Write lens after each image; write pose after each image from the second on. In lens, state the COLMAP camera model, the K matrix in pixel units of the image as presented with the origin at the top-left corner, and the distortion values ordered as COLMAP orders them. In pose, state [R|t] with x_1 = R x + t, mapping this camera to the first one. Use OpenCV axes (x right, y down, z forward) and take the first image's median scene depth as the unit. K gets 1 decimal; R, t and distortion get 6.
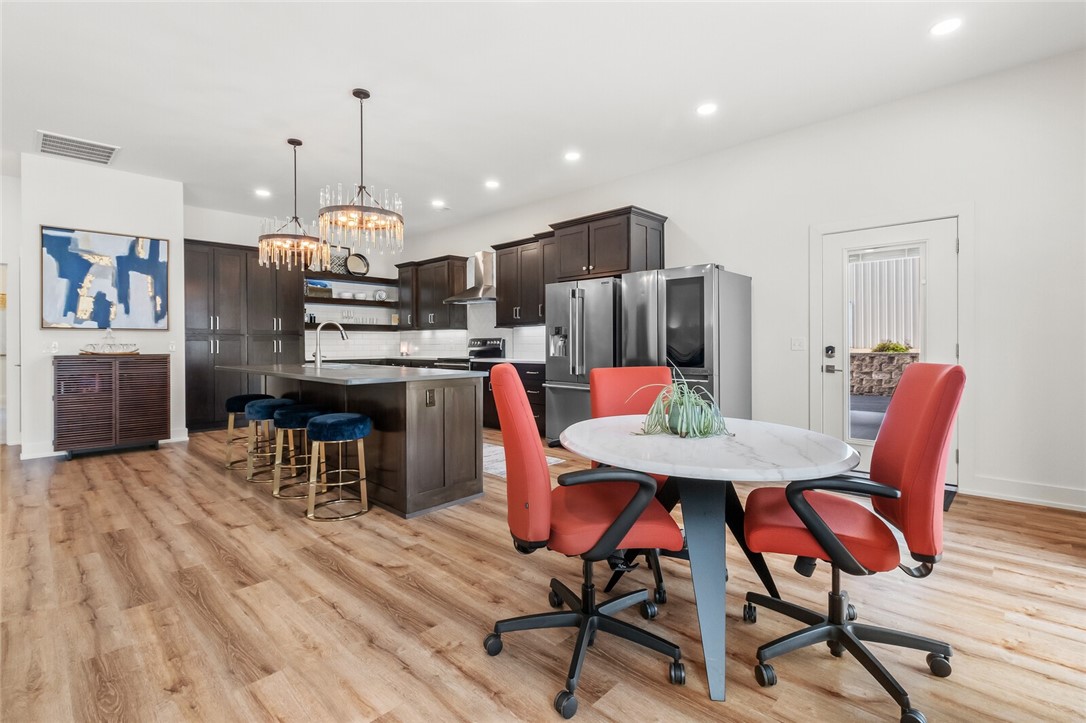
lens RADIAL K [[502.0, 0, 543.0], [0, 502.0, 350.9], [0, 0, 1]] dist [0.002941, -0.001713]
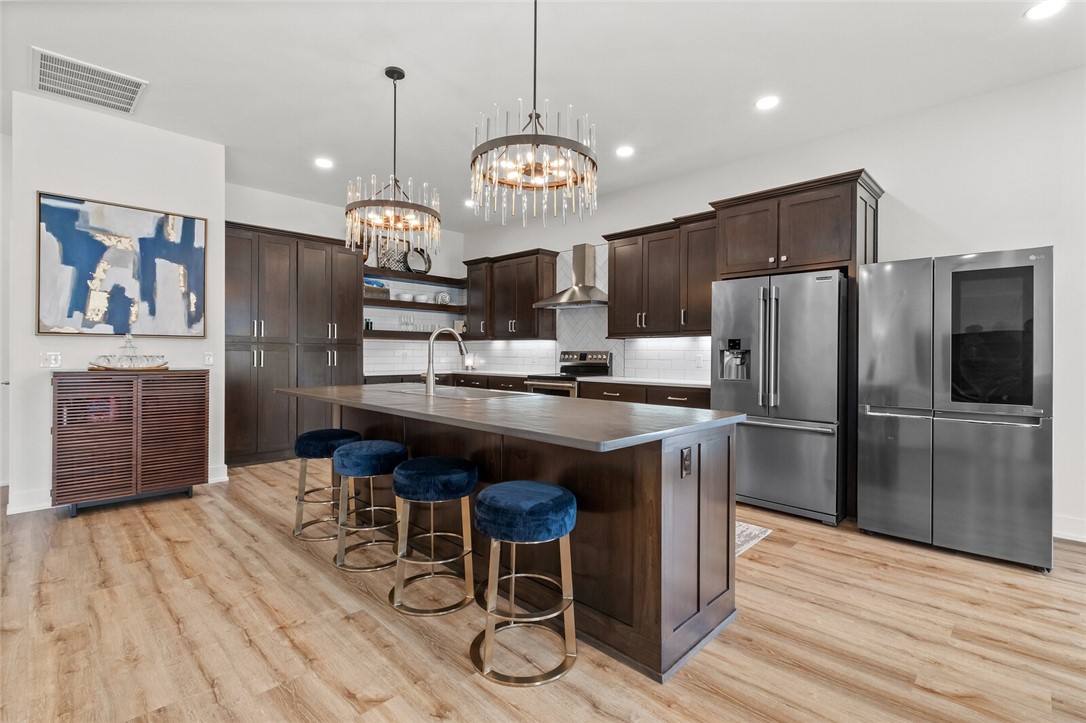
lens RADIAL K [[502.0, 0, 543.2], [0, 502.0, 360.5], [0, 0, 1]] dist [0.002941, -0.001713]
pose [[0.999870, 0.011917, -0.010860, -0.241164], [-0.011909, 0.999929, 0.000828, -0.014034], [0.010869, -0.000698, 0.999941, 0.262667]]
